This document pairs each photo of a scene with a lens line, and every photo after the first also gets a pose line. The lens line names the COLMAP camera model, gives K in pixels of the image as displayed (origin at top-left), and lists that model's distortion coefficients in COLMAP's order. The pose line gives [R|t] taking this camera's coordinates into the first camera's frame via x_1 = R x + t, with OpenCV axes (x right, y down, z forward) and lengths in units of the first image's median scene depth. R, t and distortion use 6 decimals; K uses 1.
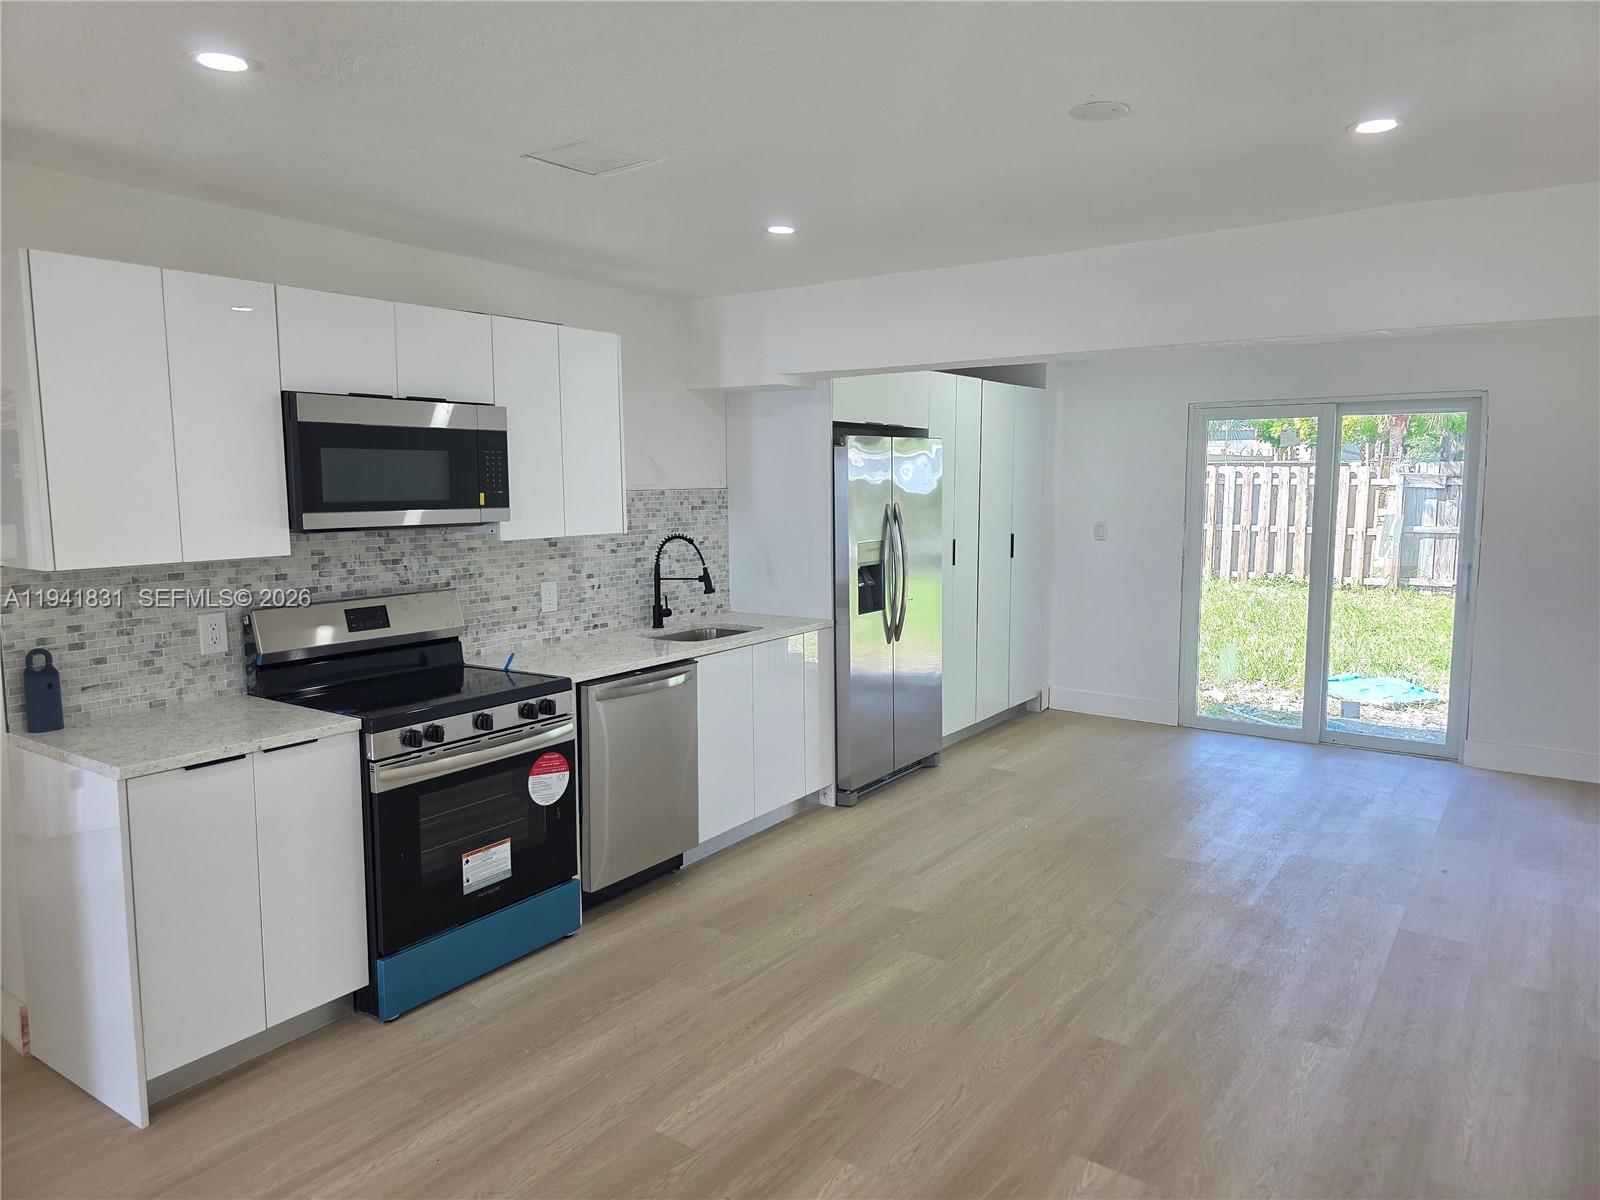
lens RADIAL K [[1068.7, 0, 796.0], [0, 1068.7, 599.7], [0, 0, 1]] dist [0.040584, -0.016531]
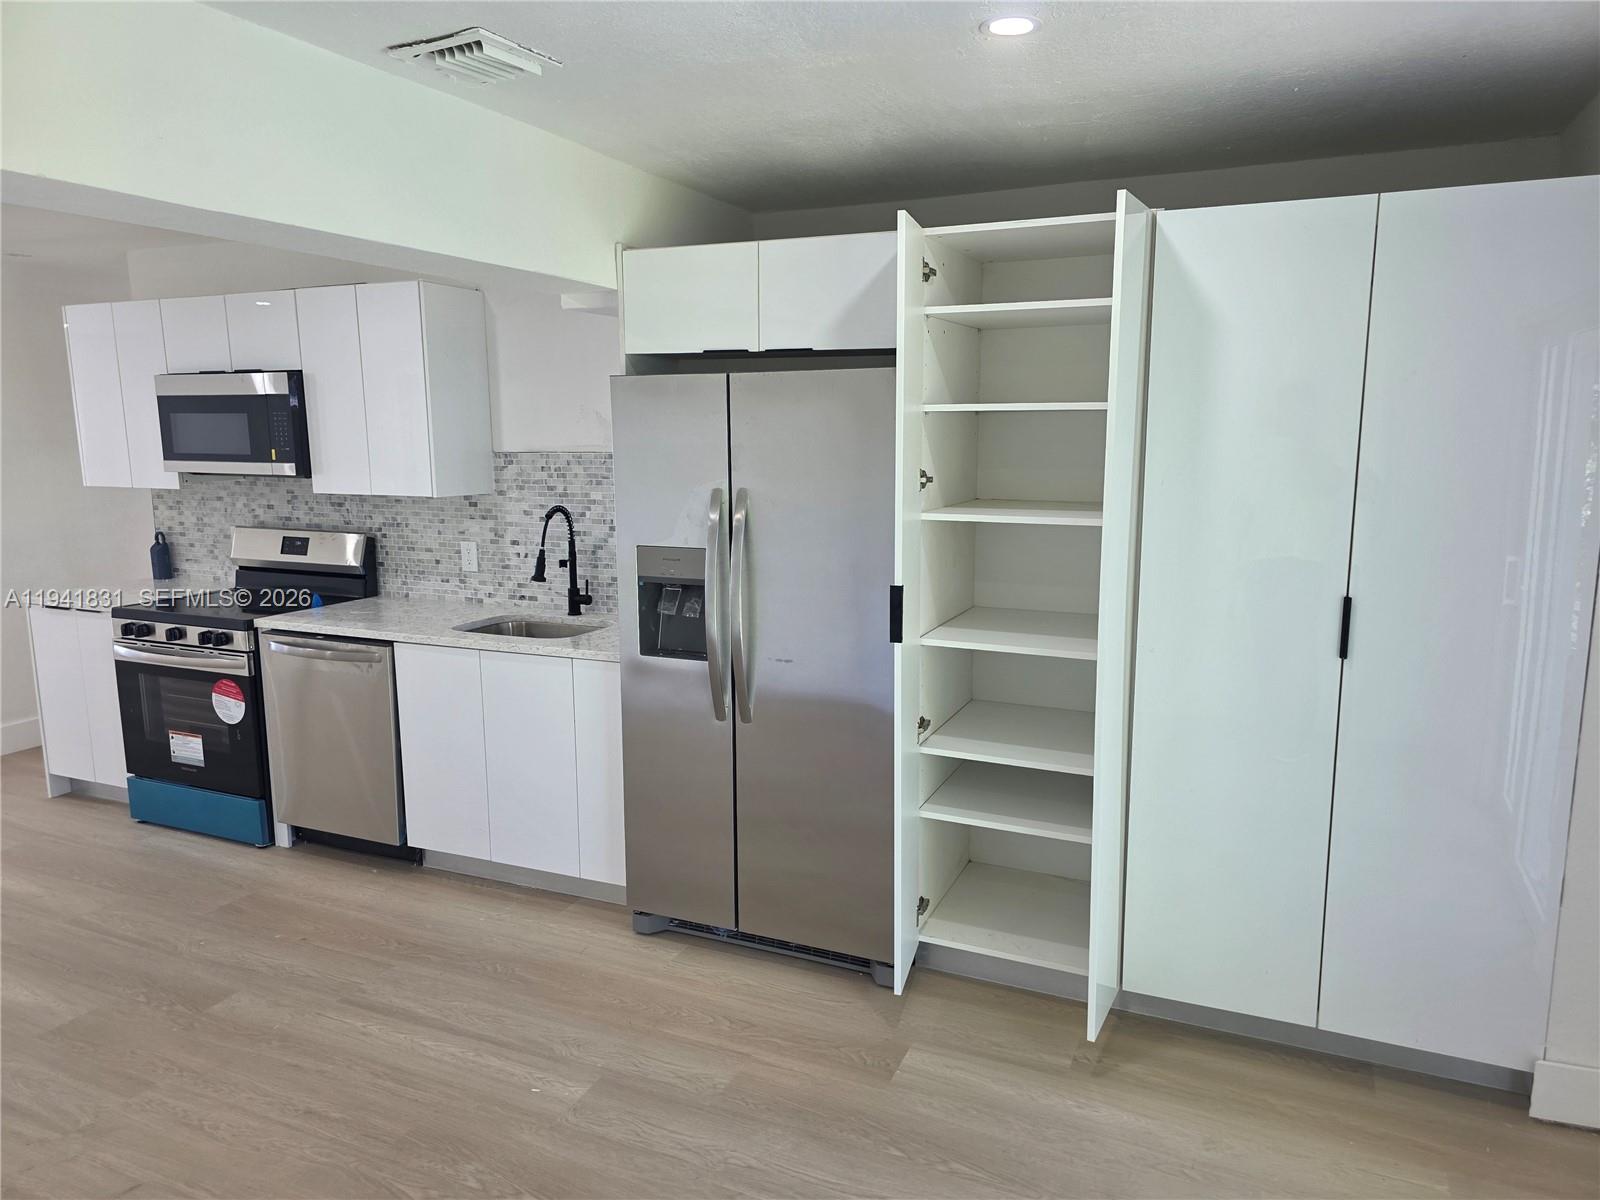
lens RADIAL K [[1068.7, 0, 797.3], [0, 1068.7, 607.8], [0, 0, 1]] dist [0.040584, -0.016531]
pose [[0.193252, 0.171791, -0.965993, 0.851801], [-0.109546, 0.982174, 0.152753, -0.150752], [0.975015, 0.076301, 0.208626, 1.162271]]
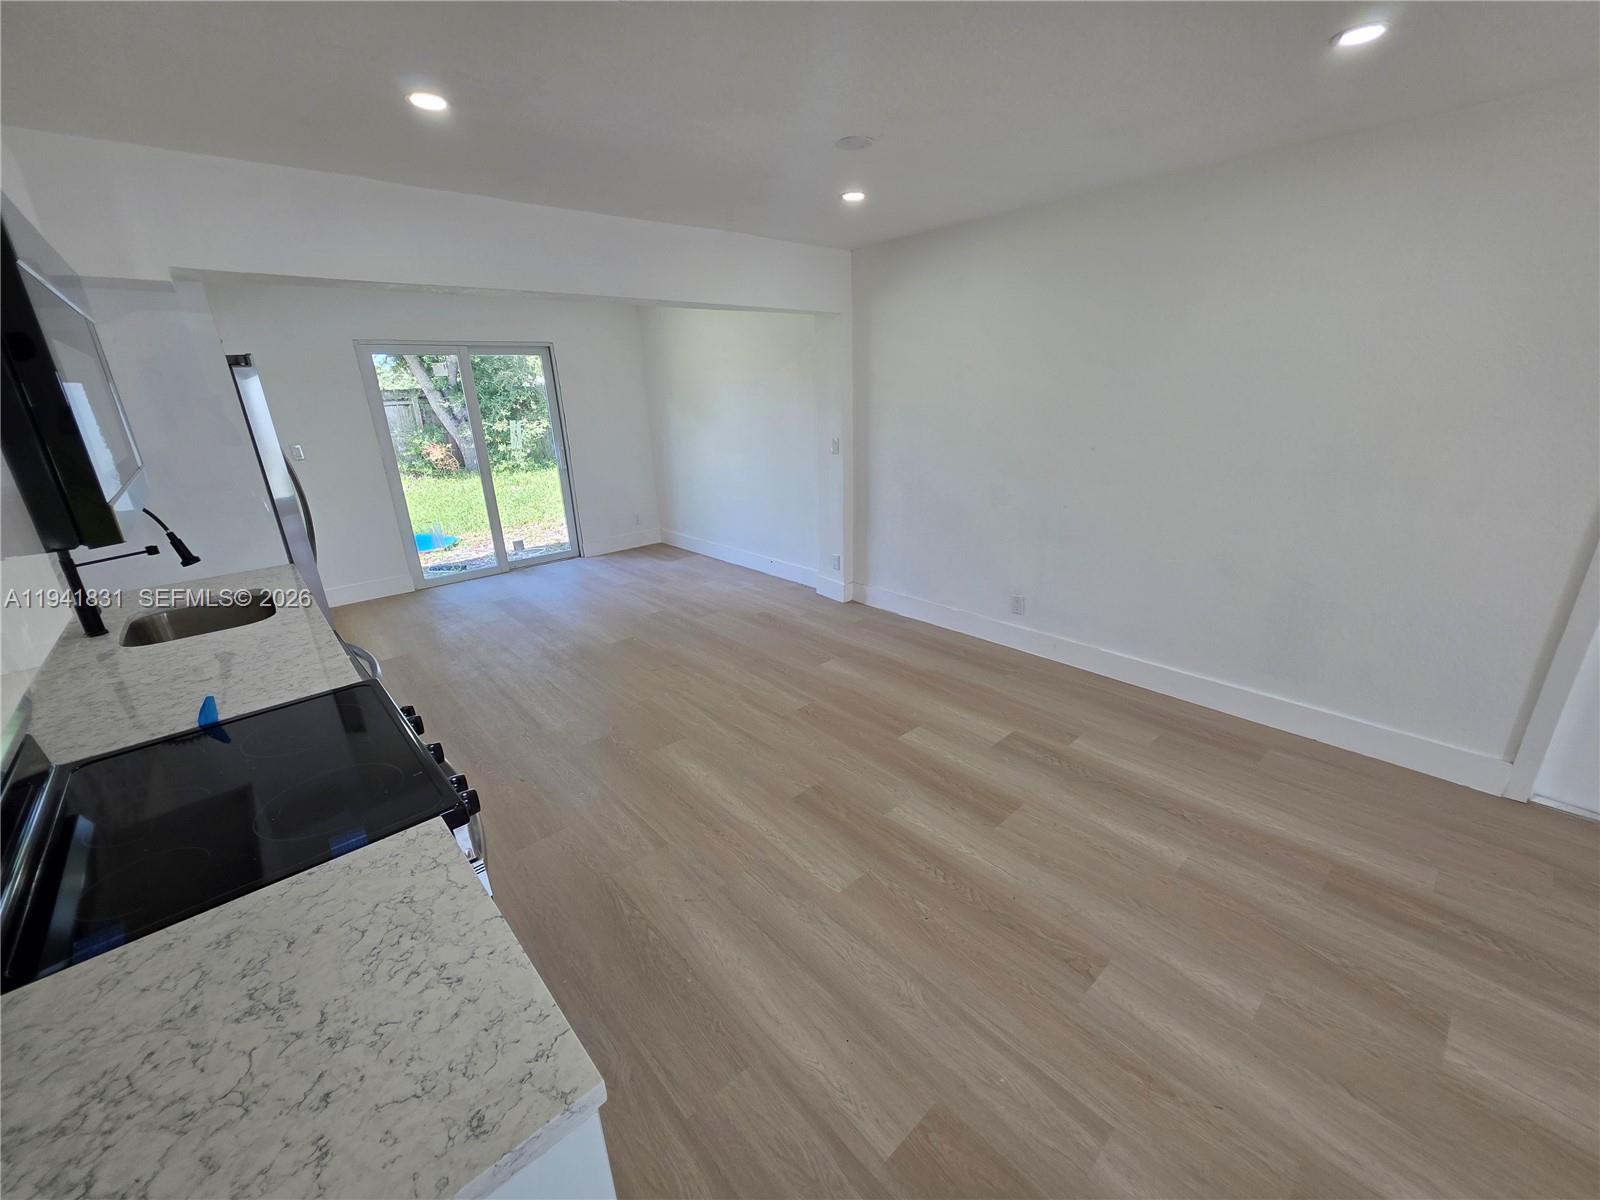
lens RADIAL K [[640.4, 0, 807.6], [0, 640.4, 606.3], [0, 0, 1]] dist [0.000922, 0.000272]
pose [[0.212387, -0.326625, 0.920982, -0.483305], [0.143647, 0.942681, 0.301194, -0.060097], [-0.966570, 0.068327, 0.247132, 0.517549]]
